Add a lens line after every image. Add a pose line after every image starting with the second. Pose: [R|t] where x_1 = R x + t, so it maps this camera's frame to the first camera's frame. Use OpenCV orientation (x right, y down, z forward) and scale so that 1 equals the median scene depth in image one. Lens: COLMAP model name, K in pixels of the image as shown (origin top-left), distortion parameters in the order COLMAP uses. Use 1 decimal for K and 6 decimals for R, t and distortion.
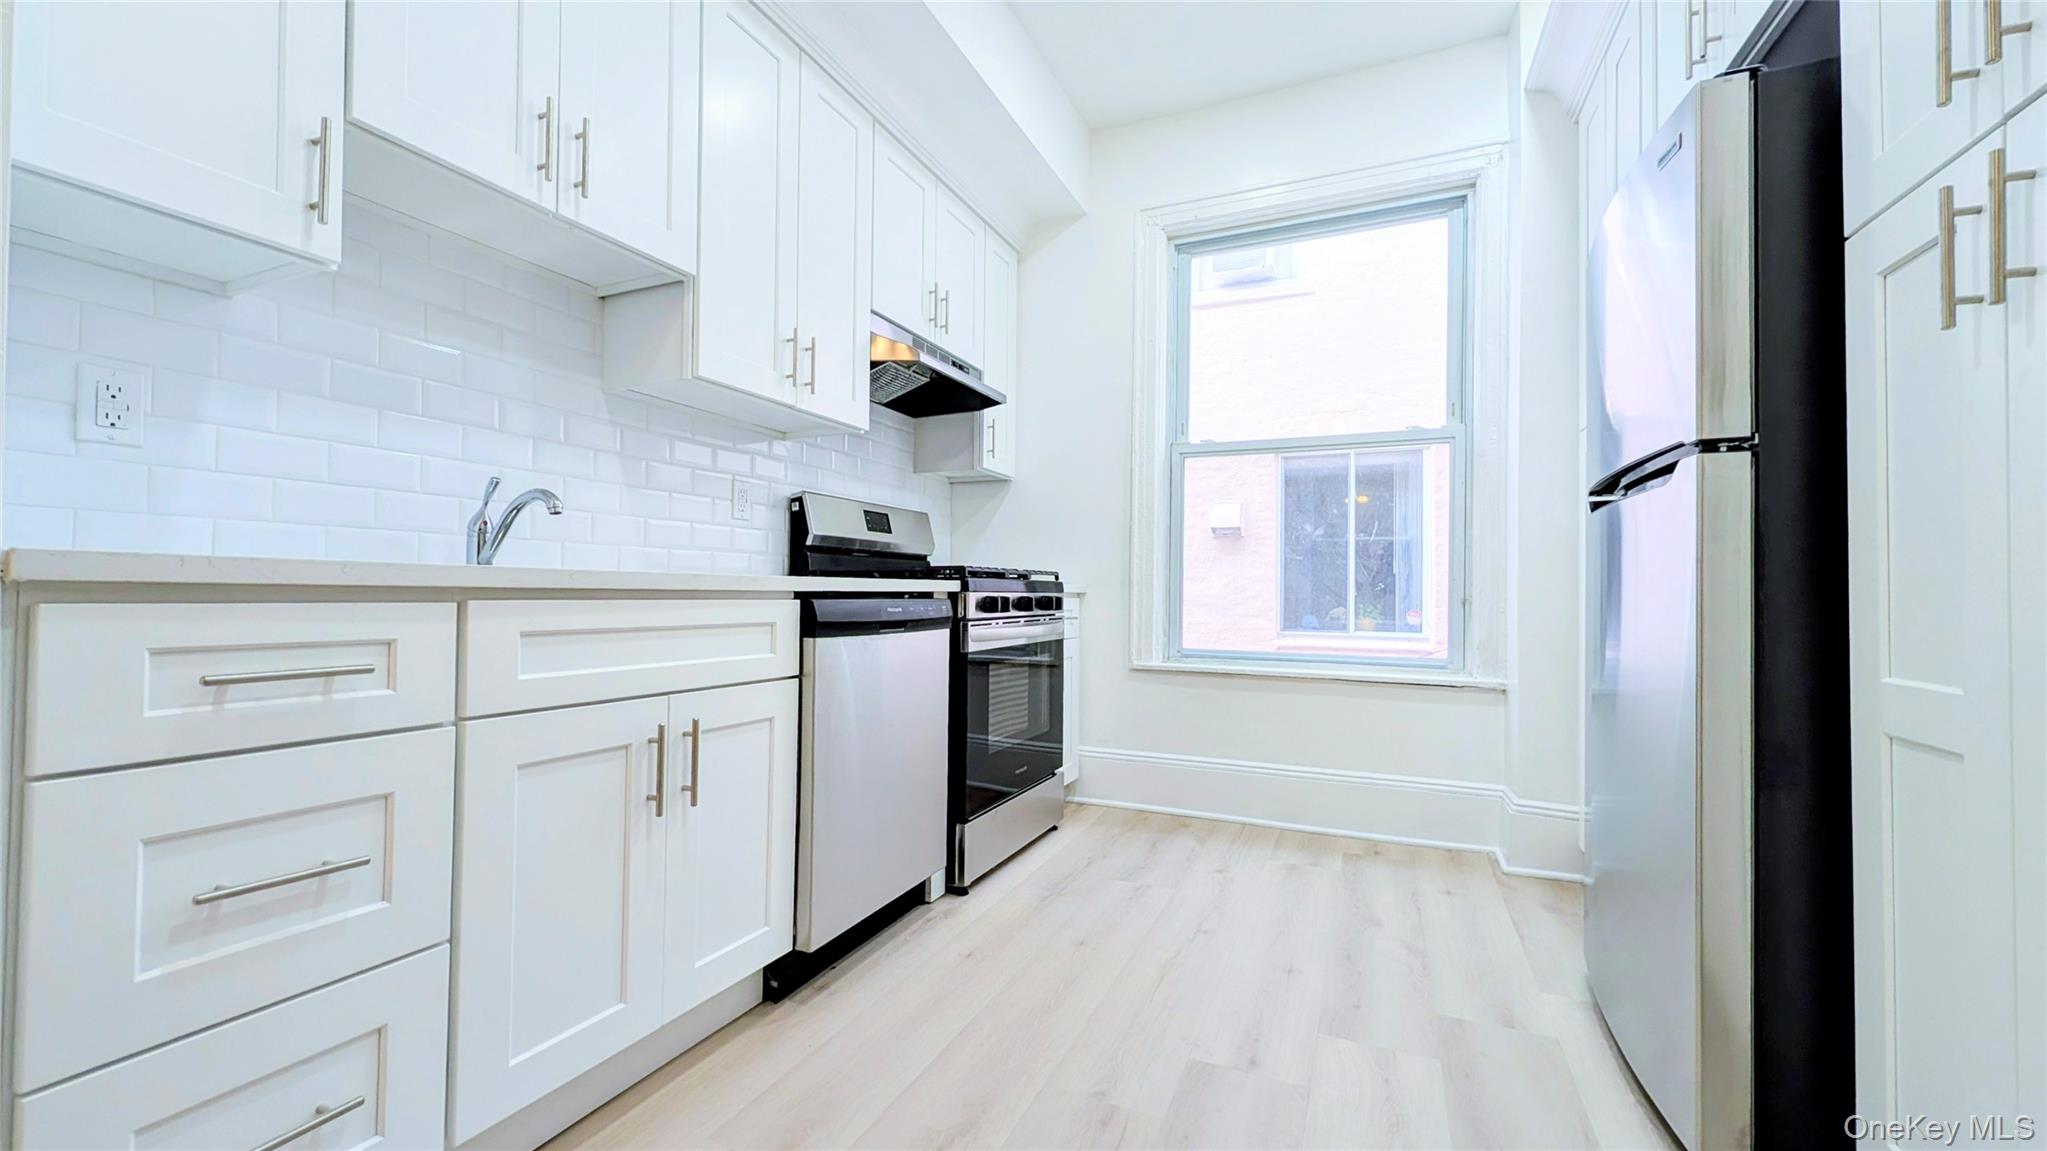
lens RADIAL K [[801.0, 0, 1010.9], [0, 801.0, 582.1], [0, 0, 1]] dist [-0.001778, -0.000275]
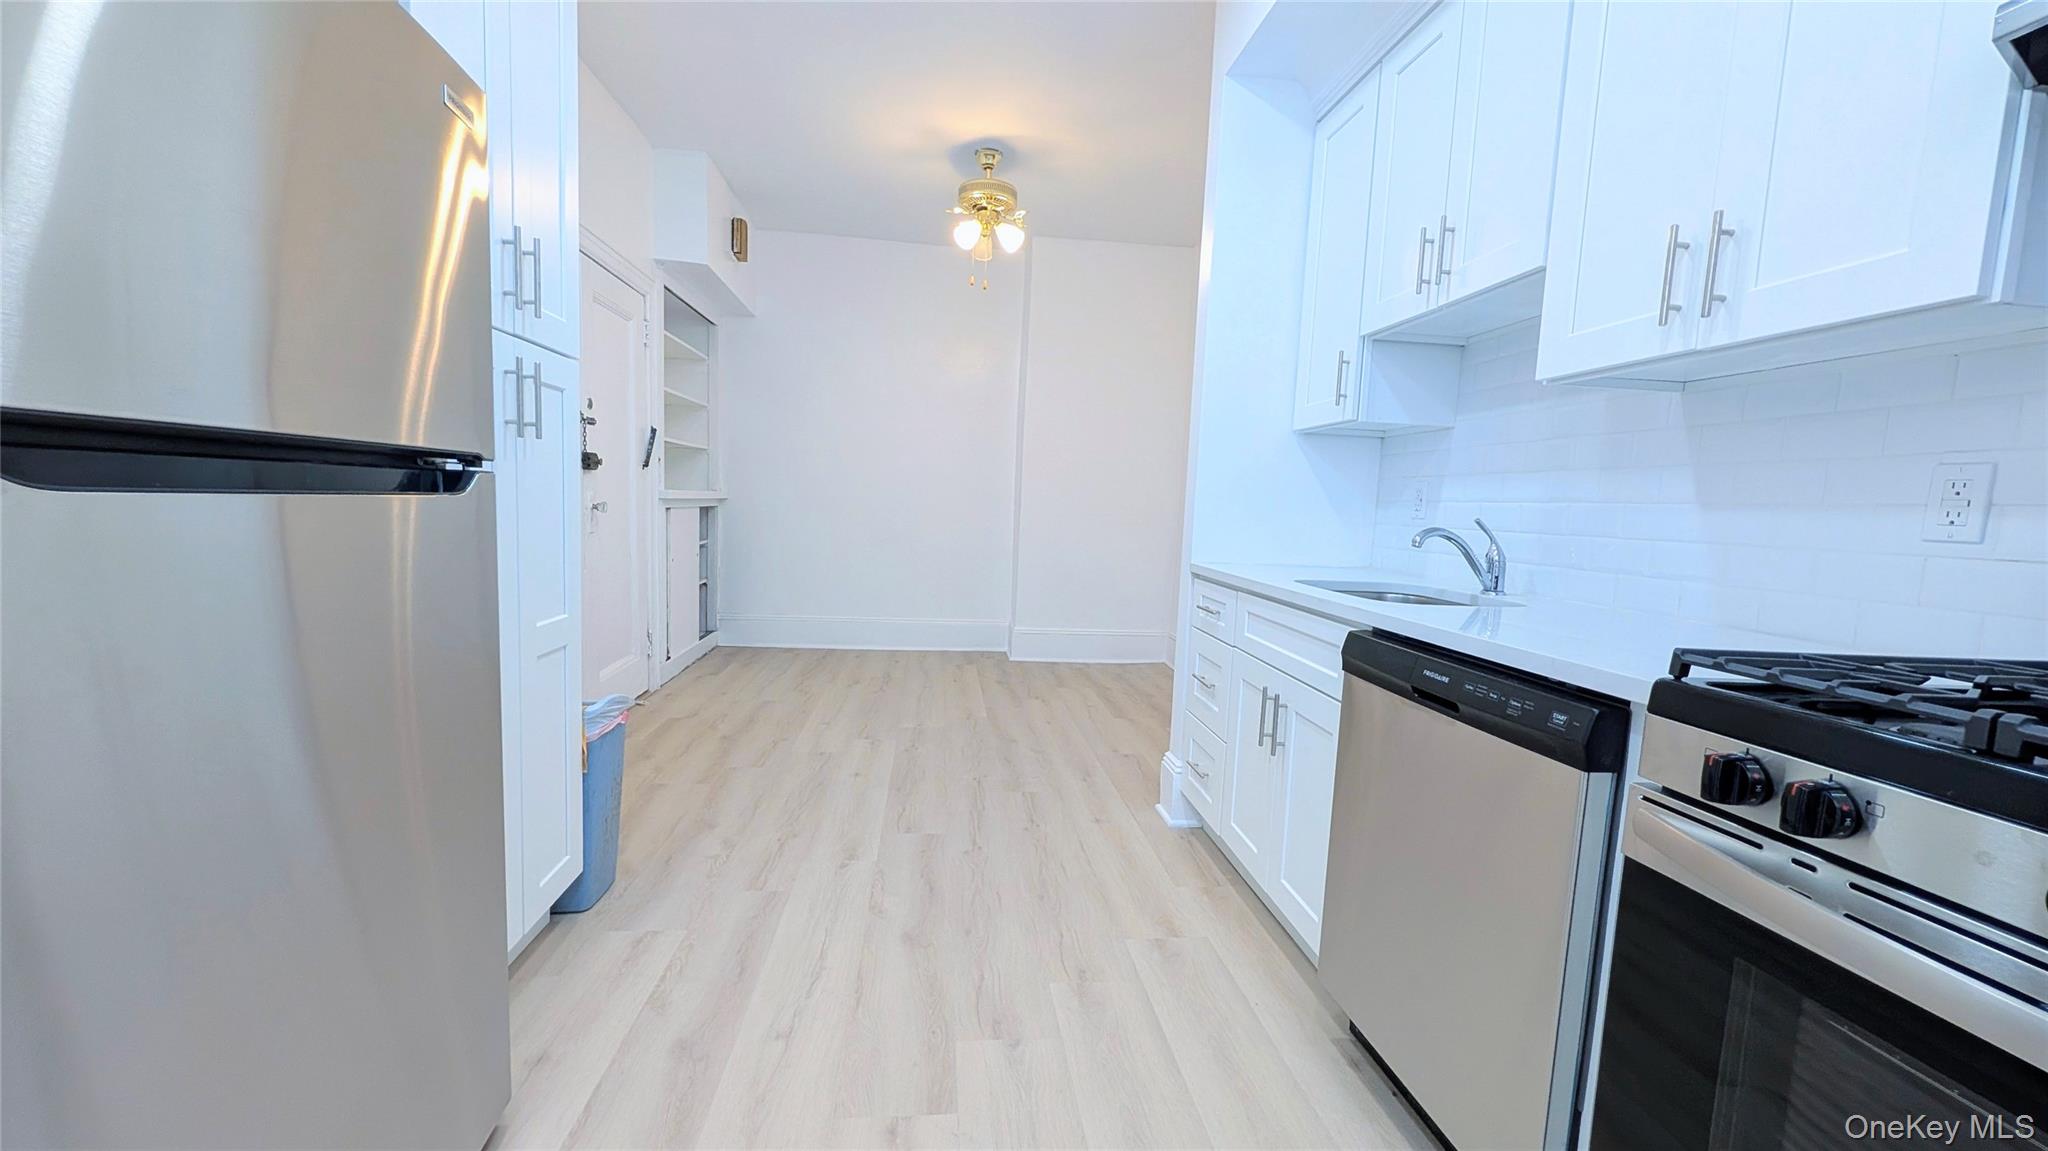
lens RADIAL K [[791.3, 0, 1015.2], [0, 791.3, 580.2], [0, 0, 1]] dist [0.003112, 0.000318]
pose [[-0.863195, 0.002963, -0.504862, 0.366130], [-0.044386, 0.995665, 0.081733, -0.062857], [0.502915, 0.092960, -0.859322, 1.029270]]
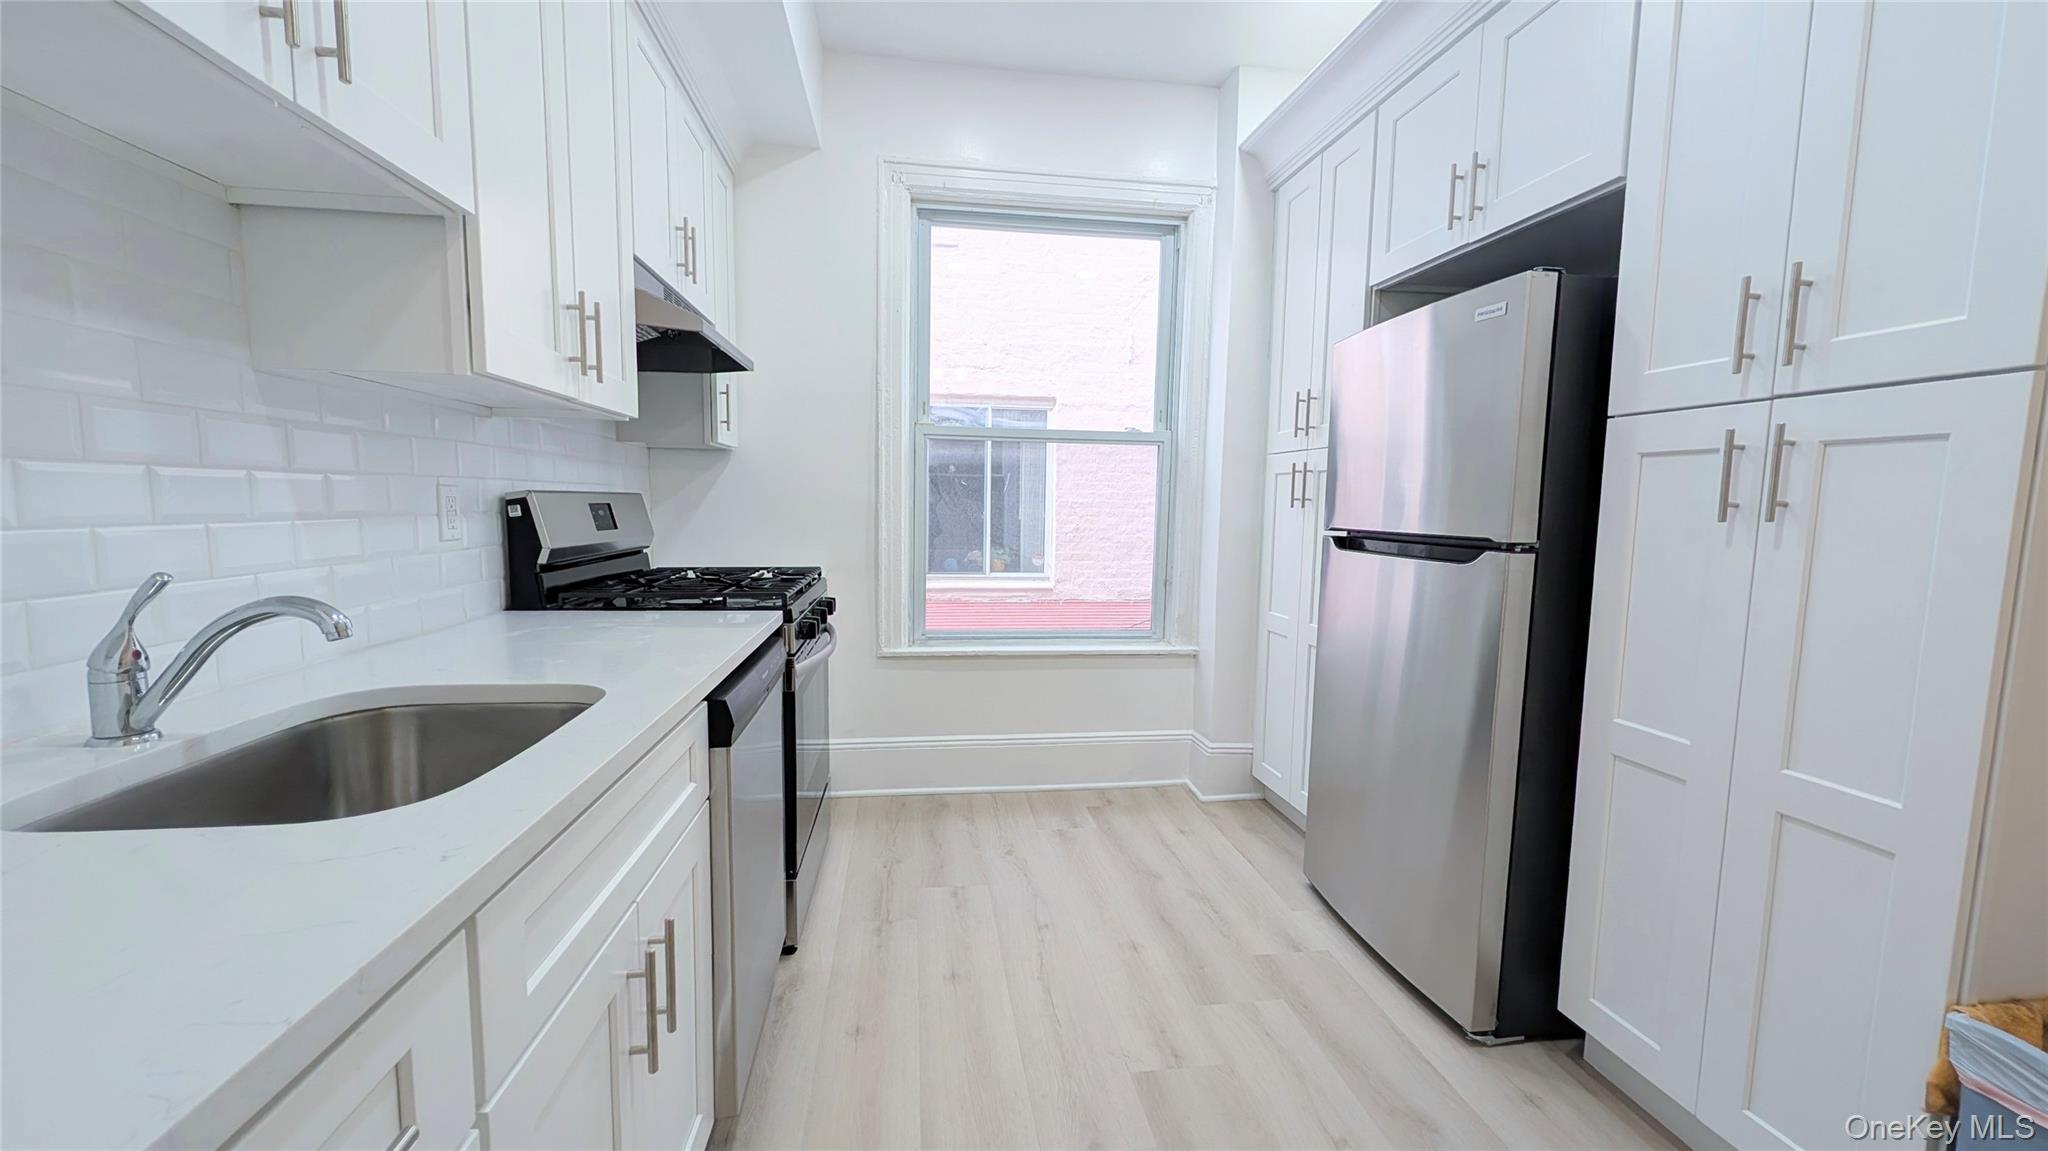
lens RADIAL K [[791.3, 0, 1015.2], [0, 791.3, 580.2], [0, 0, 1]] dist [0.003112, 0.000318]
pose [[0.844618, -0.051090, 0.532926, -0.264926], [-0.013146, 0.993157, 0.116045, -0.118345], [-0.535208, -0.105020, 0.838167, 0.138646]]
